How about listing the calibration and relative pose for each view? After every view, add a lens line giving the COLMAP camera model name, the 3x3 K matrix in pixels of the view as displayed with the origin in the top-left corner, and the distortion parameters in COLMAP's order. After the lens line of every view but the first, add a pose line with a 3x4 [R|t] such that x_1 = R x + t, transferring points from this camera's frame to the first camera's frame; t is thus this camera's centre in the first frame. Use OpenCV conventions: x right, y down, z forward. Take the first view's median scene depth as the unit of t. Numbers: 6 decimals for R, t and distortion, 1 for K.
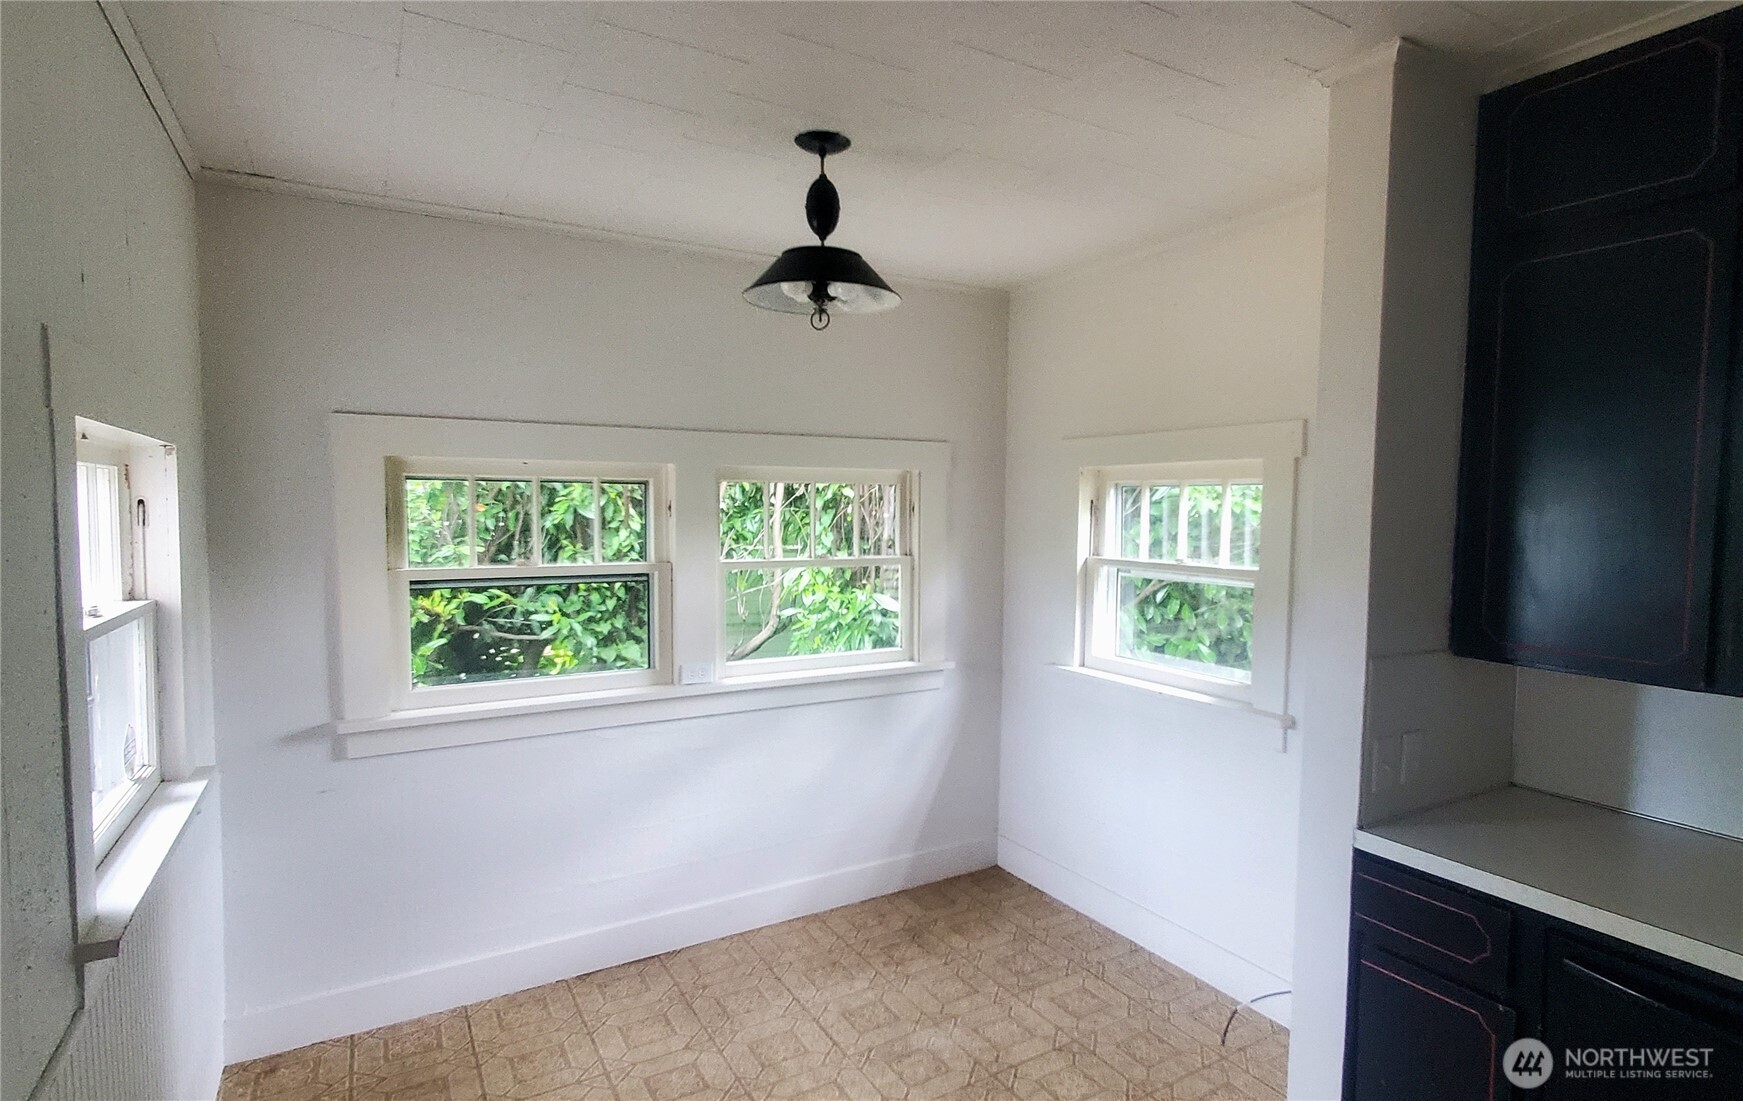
lens RADIAL K [[788.9, 0, 871.5], [0, 788.9, 550.5], [0, 0, 1]] dist [-0.000057, 0.000956]
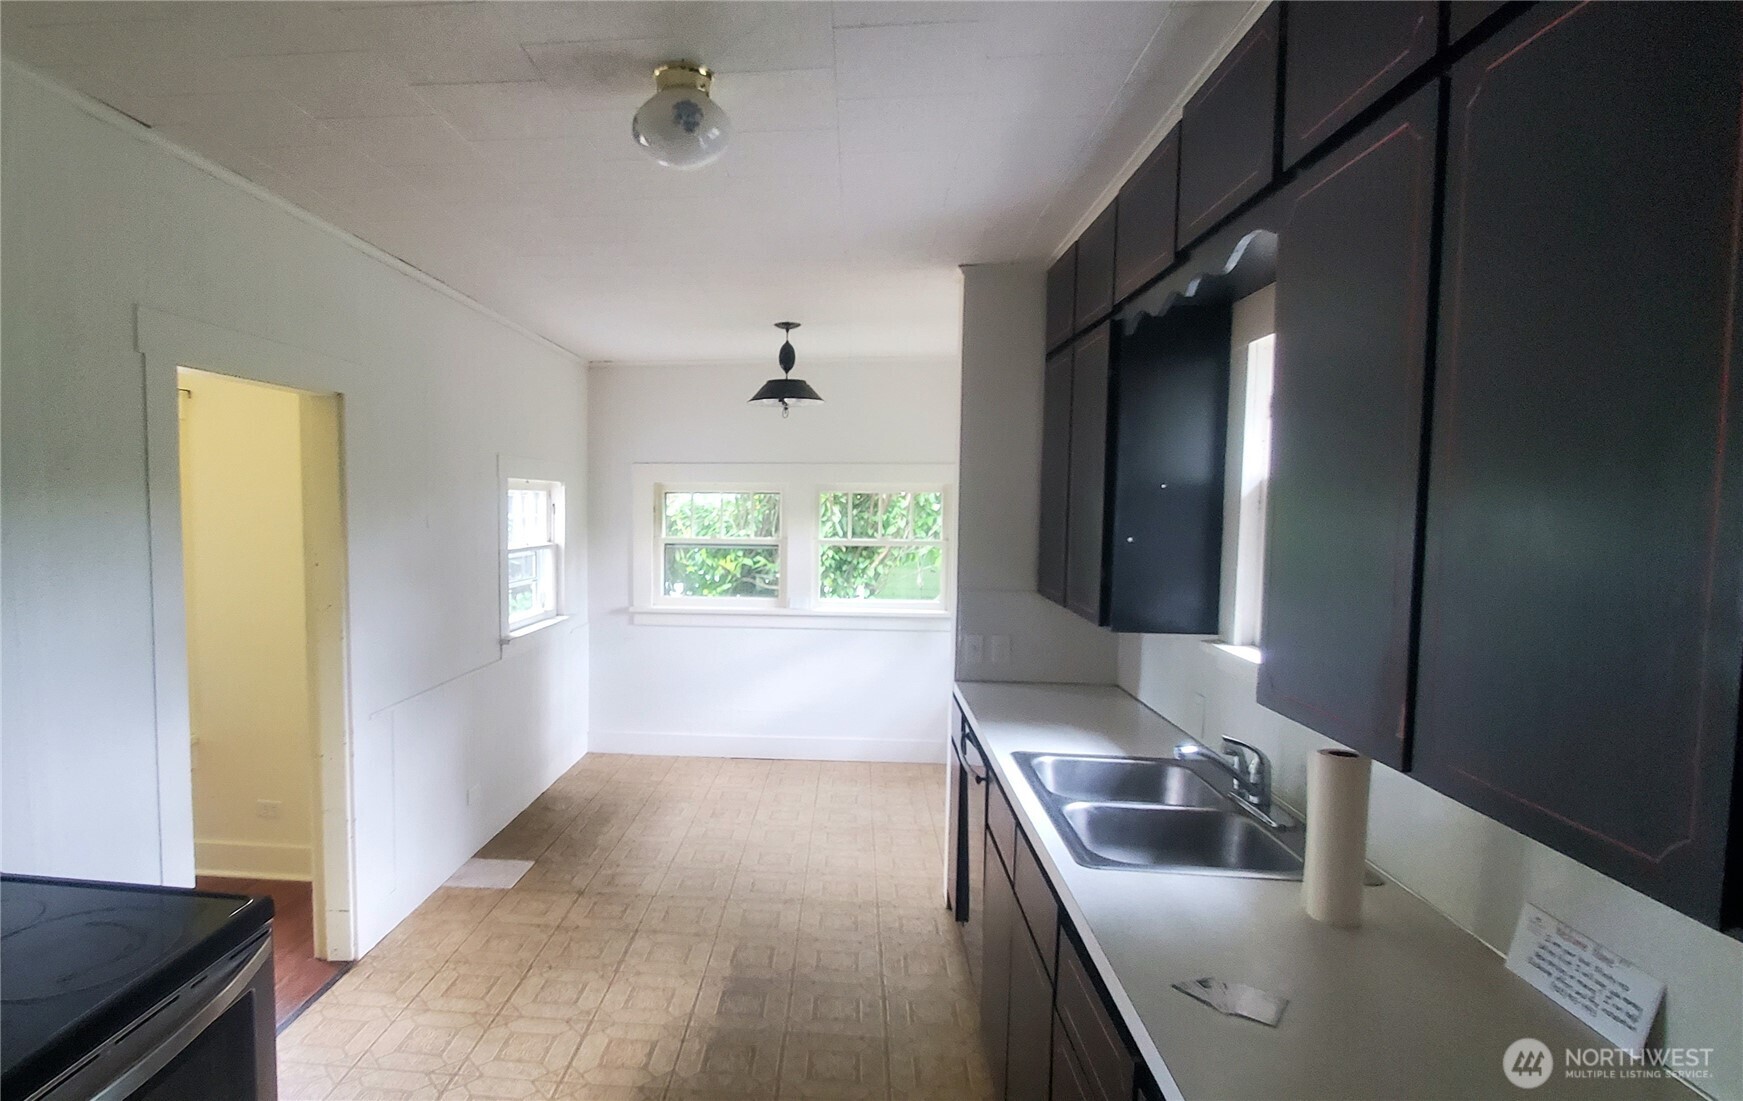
lens RADIAL K [[788.9, 0, 871.5], [0, 788.9, 550.5], [0, 0, 1]] dist [-0.000057, 0.000956]
pose [[0.852254, 0.033154, -0.522076, 0.990438], [-0.034636, 0.999376, 0.006924, 0.025841], [0.521980, 0.012181, 0.852871, -0.491073]]
